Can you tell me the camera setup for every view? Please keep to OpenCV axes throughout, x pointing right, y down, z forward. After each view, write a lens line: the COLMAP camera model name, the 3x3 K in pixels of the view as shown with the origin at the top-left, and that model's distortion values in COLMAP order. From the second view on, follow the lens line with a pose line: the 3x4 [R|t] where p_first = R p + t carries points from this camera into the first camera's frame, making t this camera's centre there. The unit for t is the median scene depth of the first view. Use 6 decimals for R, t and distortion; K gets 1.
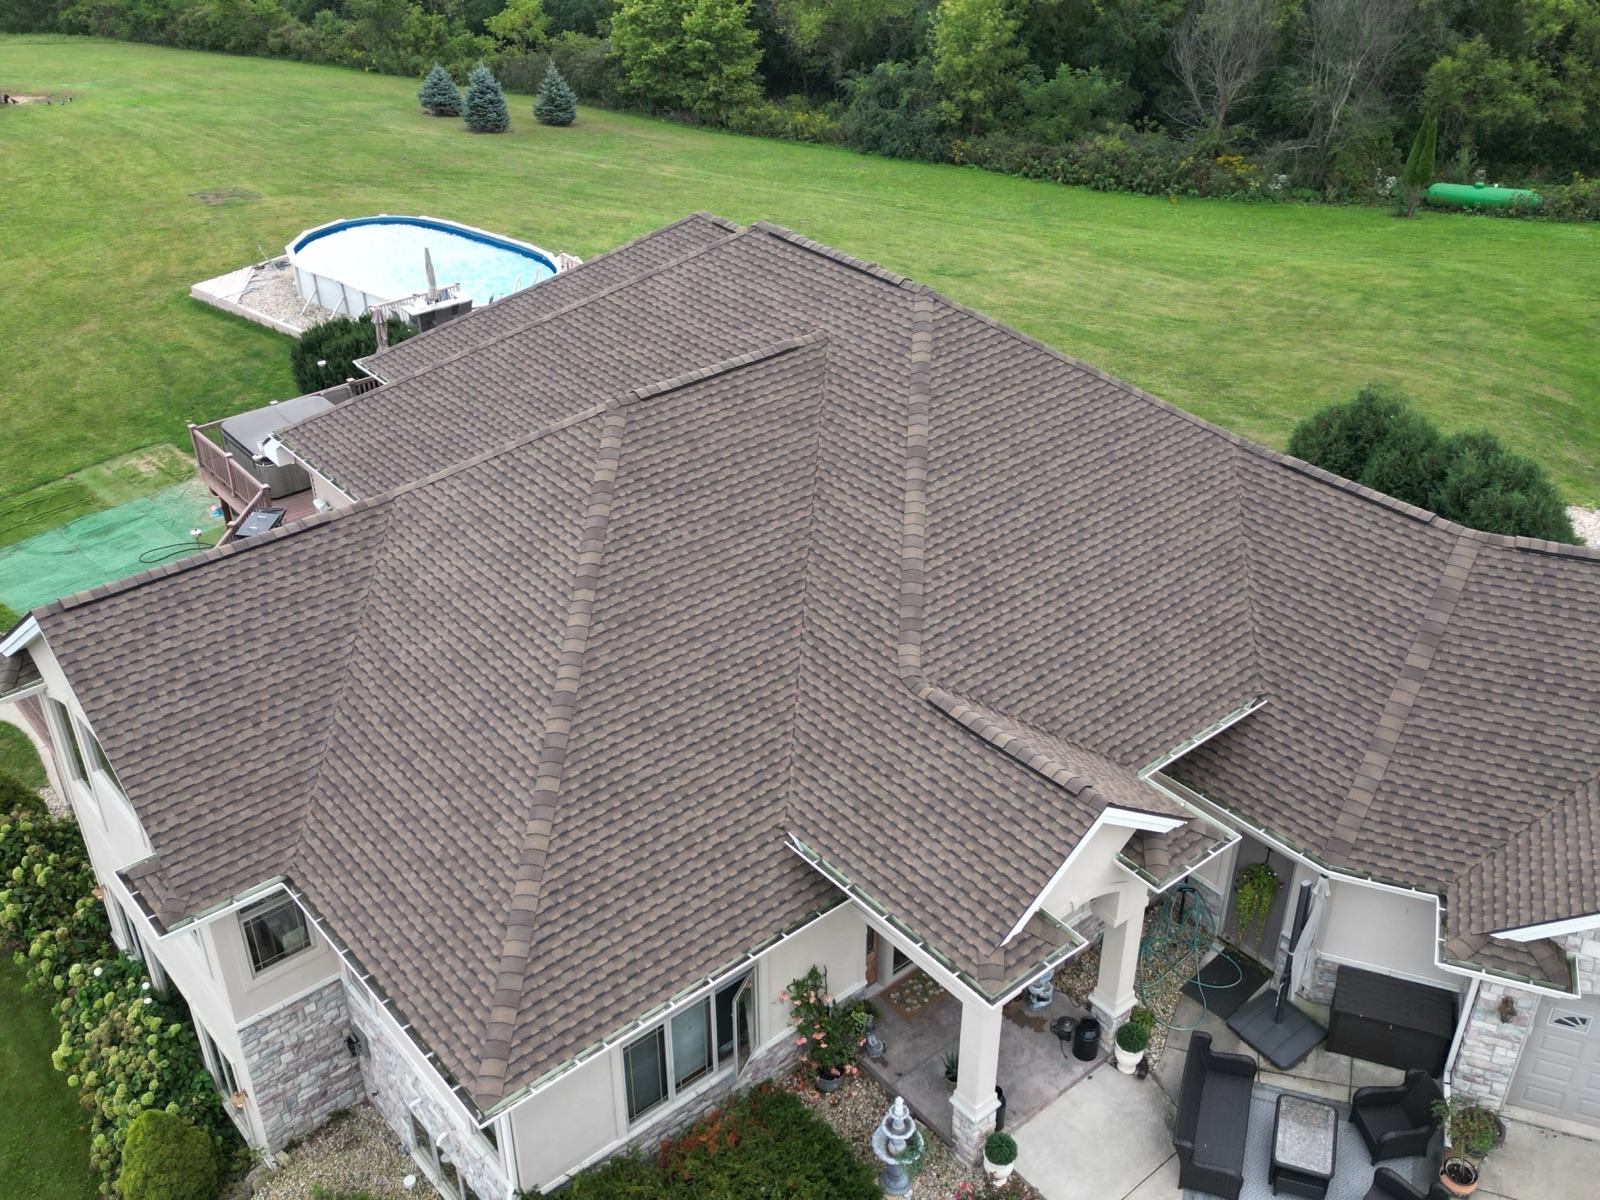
lens RADIAL K [[1571.6, 0, 800.0], [0, 1571.6, 600.0], [0, 0, 1]] dist [0.043979, -0.016025]
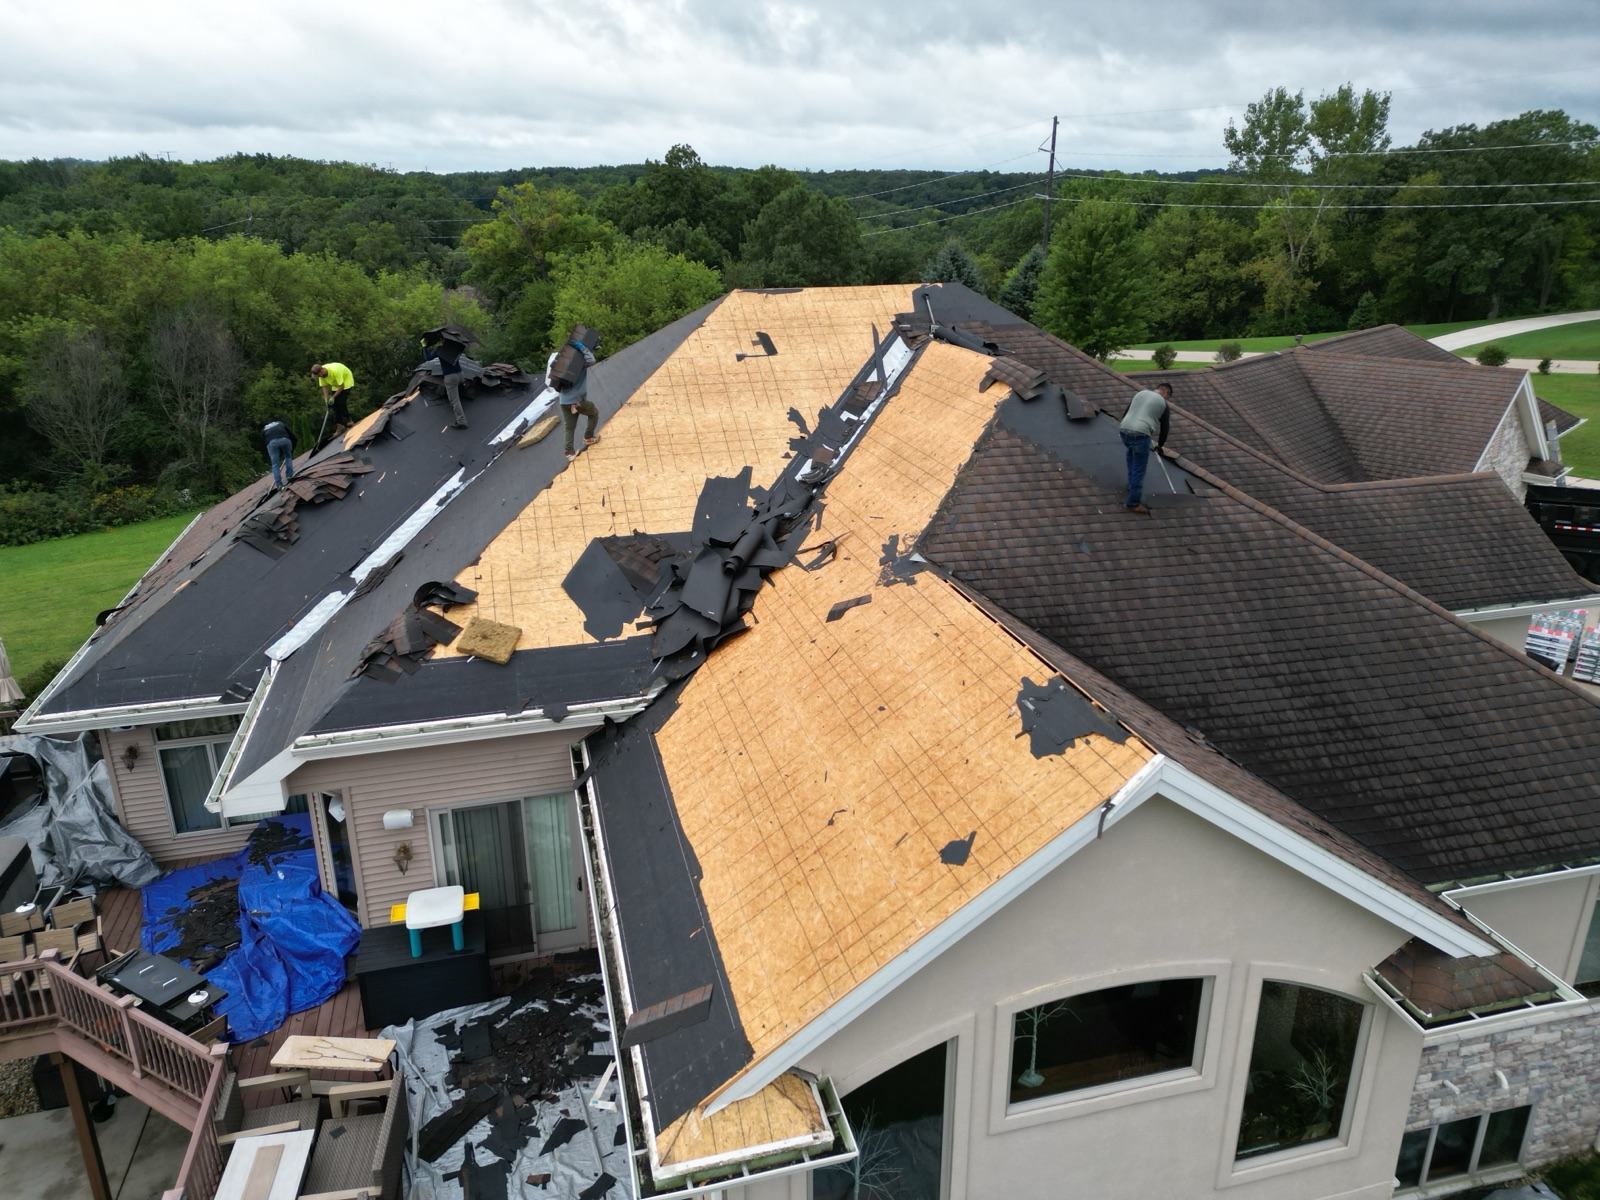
lens RADIAL K [[1104.1, 0, 794.0], [0, 1104.1, 605.2], [0, 0, 1]] dist [0.066193, -0.058797]
pose [[0.427449, -0.315846, 0.847071, -0.251351], [0.482434, 0.872110, 0.081737, -0.043594], [-0.764556, 0.373717, 0.525157, 0.256652]]
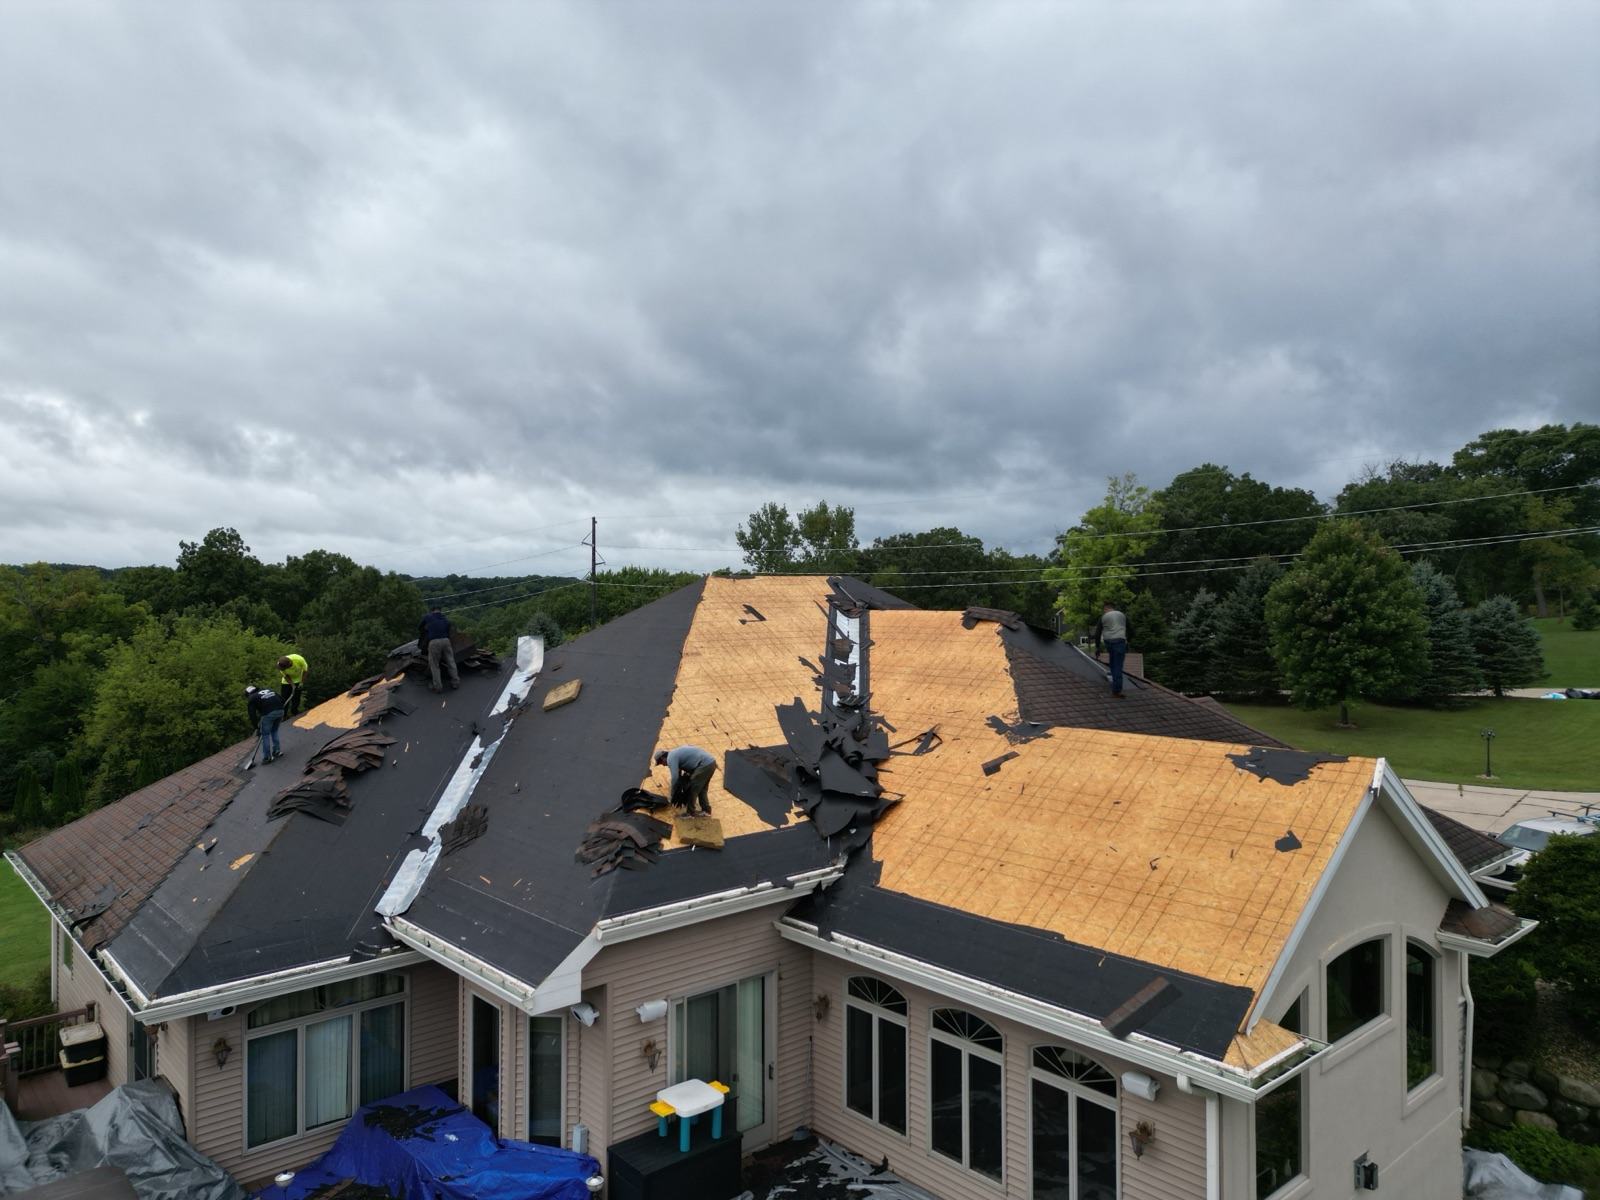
lens RADIAL K [[1104.1, 0, 794.0], [0, 1104.1, 605.2], [0, 0, 1]] dist [0.066193, -0.058797]
pose [[-0.018409, -0.010795, 0.999772, -0.324395], [0.534193, 0.845150, 0.018961, -0.078356], [-0.845162, 0.534420, -0.009792, 0.360528]]
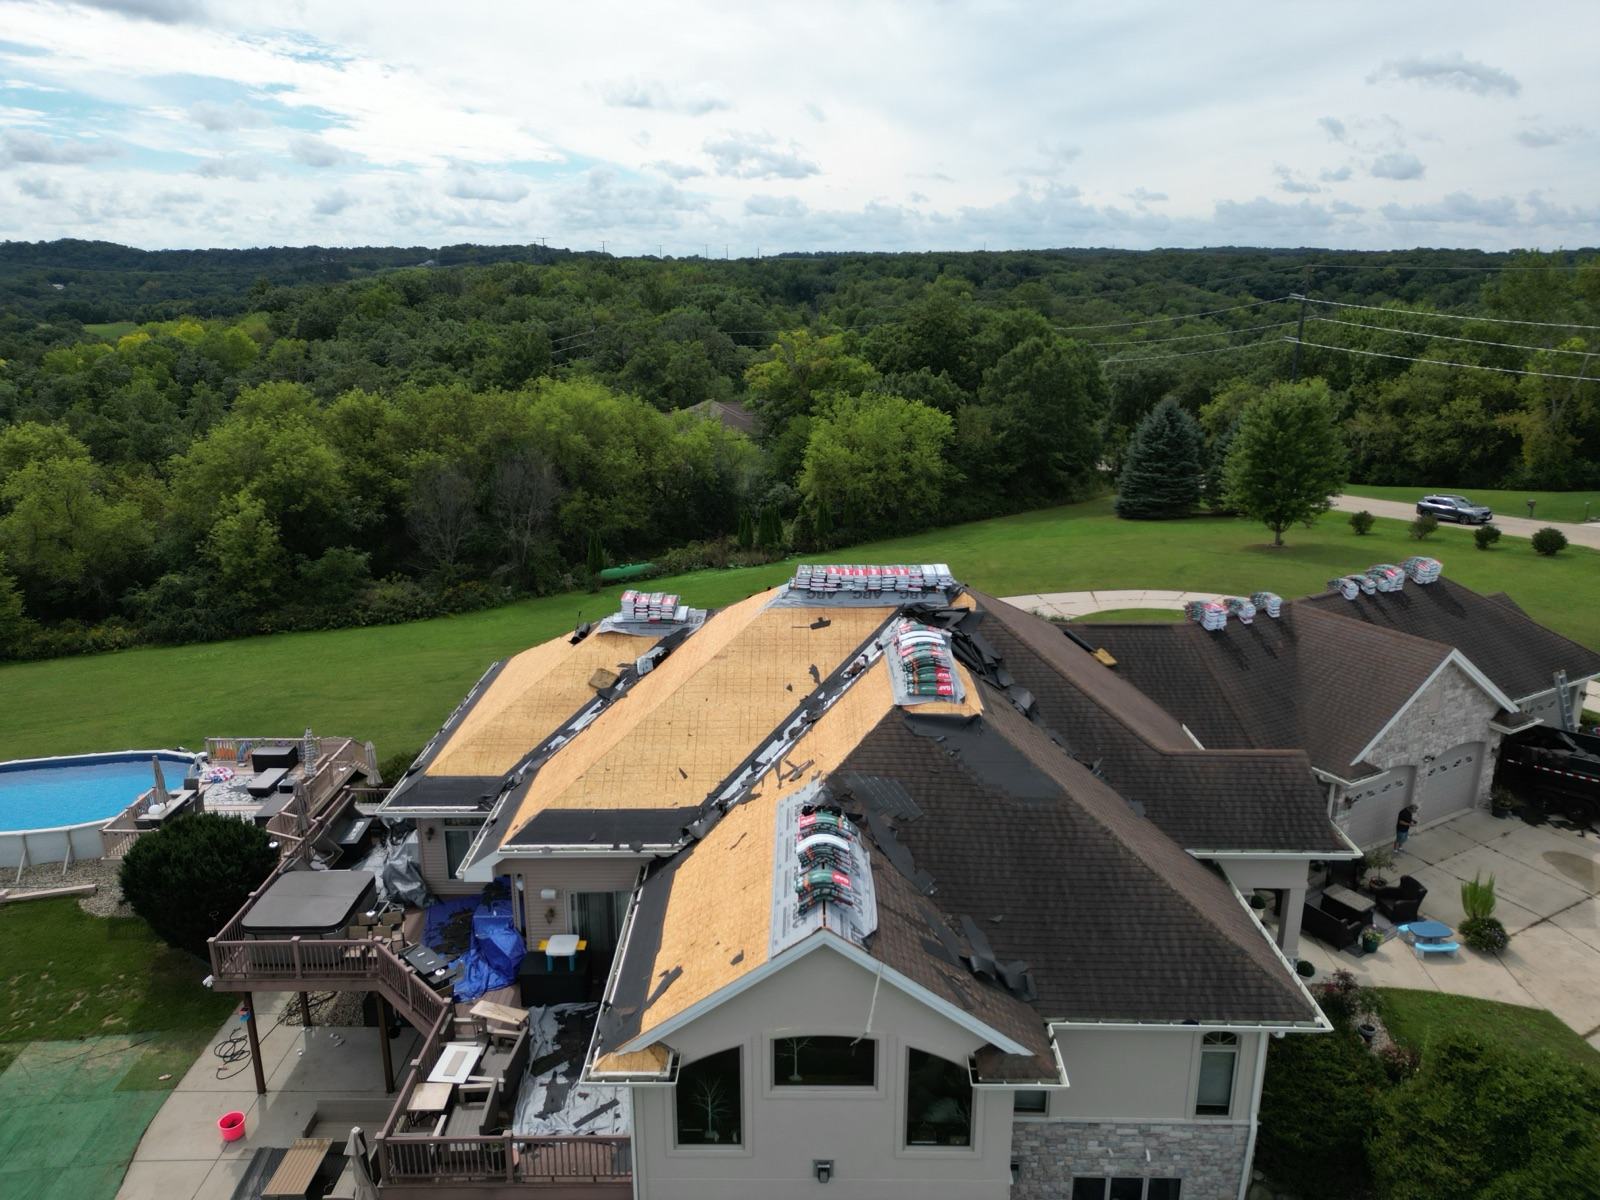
lens RADIAL K [[1091.5, 0, 791.6], [0, 1091.5, 607.0], [0, 0, 1]] dist [0.107471, -0.163464]
pose [[0.650266, -0.220157, 0.727107, -0.313120], [0.403645, 0.910943, -0.085168, -0.050638], [-0.643603, 0.348875, 0.681221, 0.106726]]
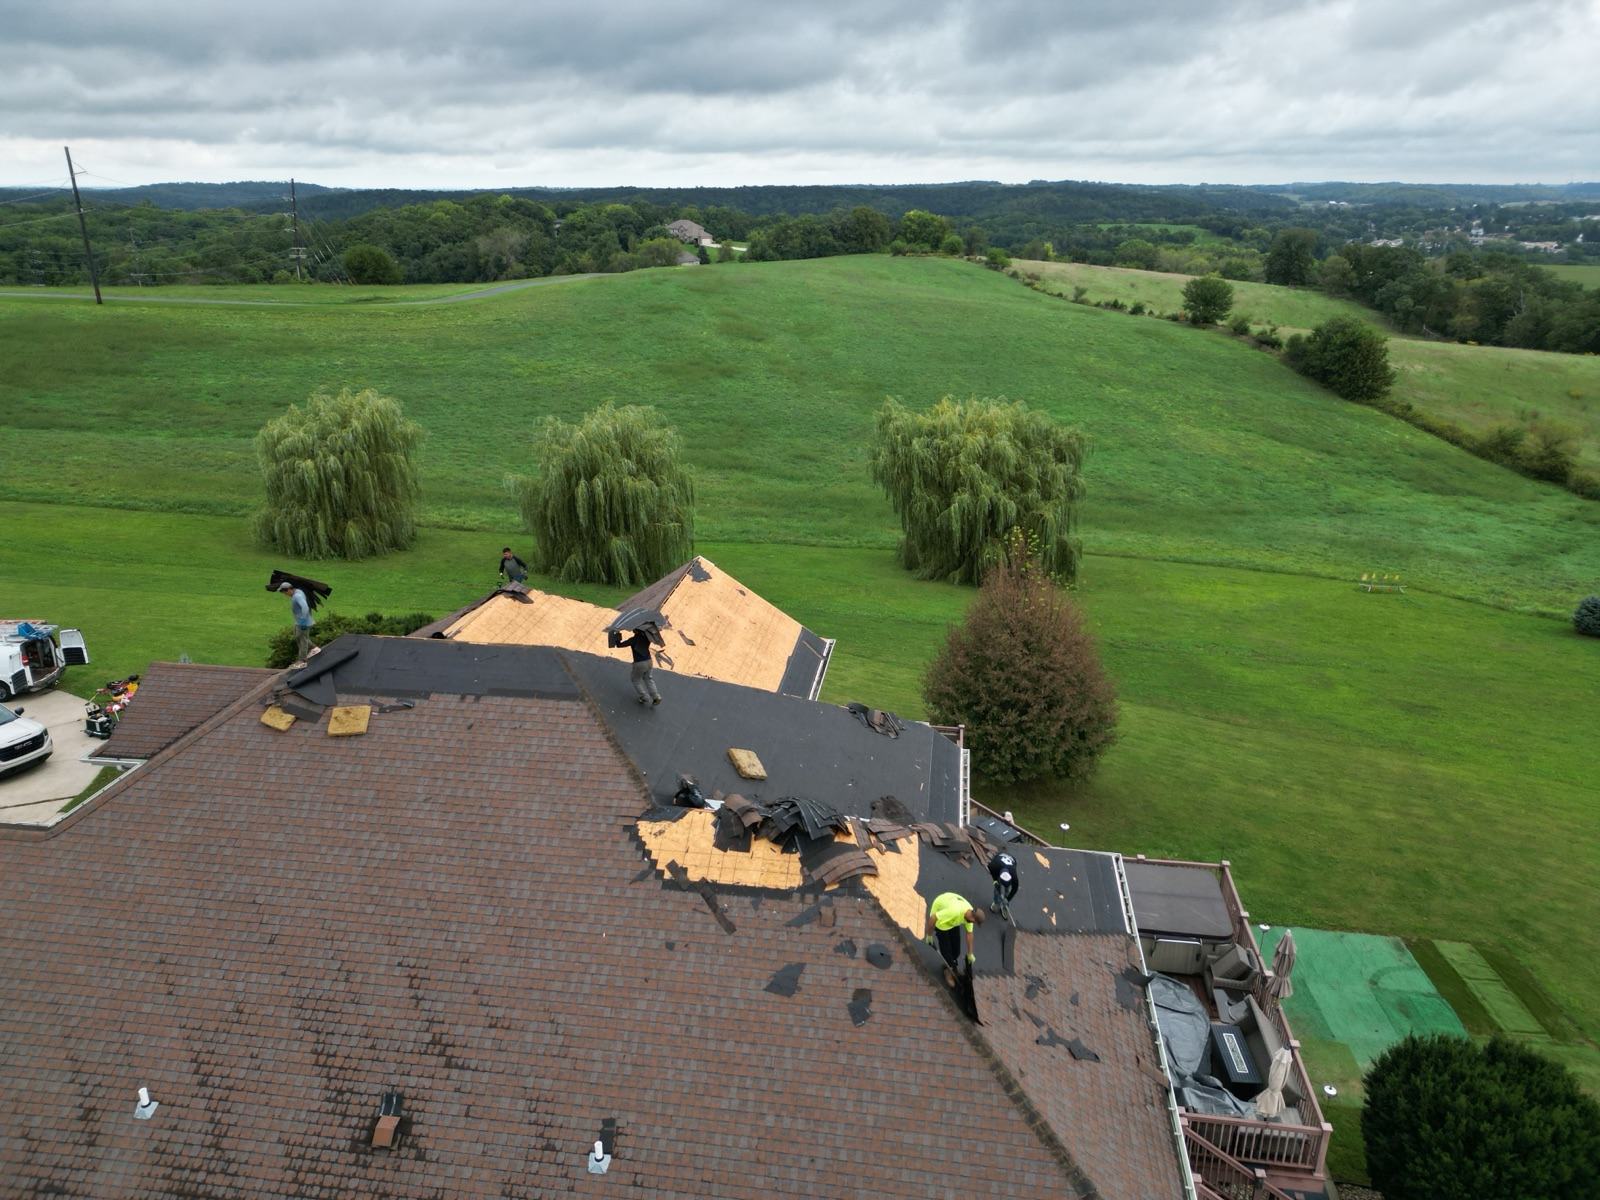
lens RADIAL K [[1104.1, 0, 794.0], [0, 1104.1, 605.2], [0, 0, 1]] dist [0.066193, -0.058797]
pose [[-0.756803, 0.224651, -0.613825, 0.100198], [-0.342374, 0.663711, 0.665032, -0.298341], [0.556802, 0.713456, -0.425384, 0.514437]]
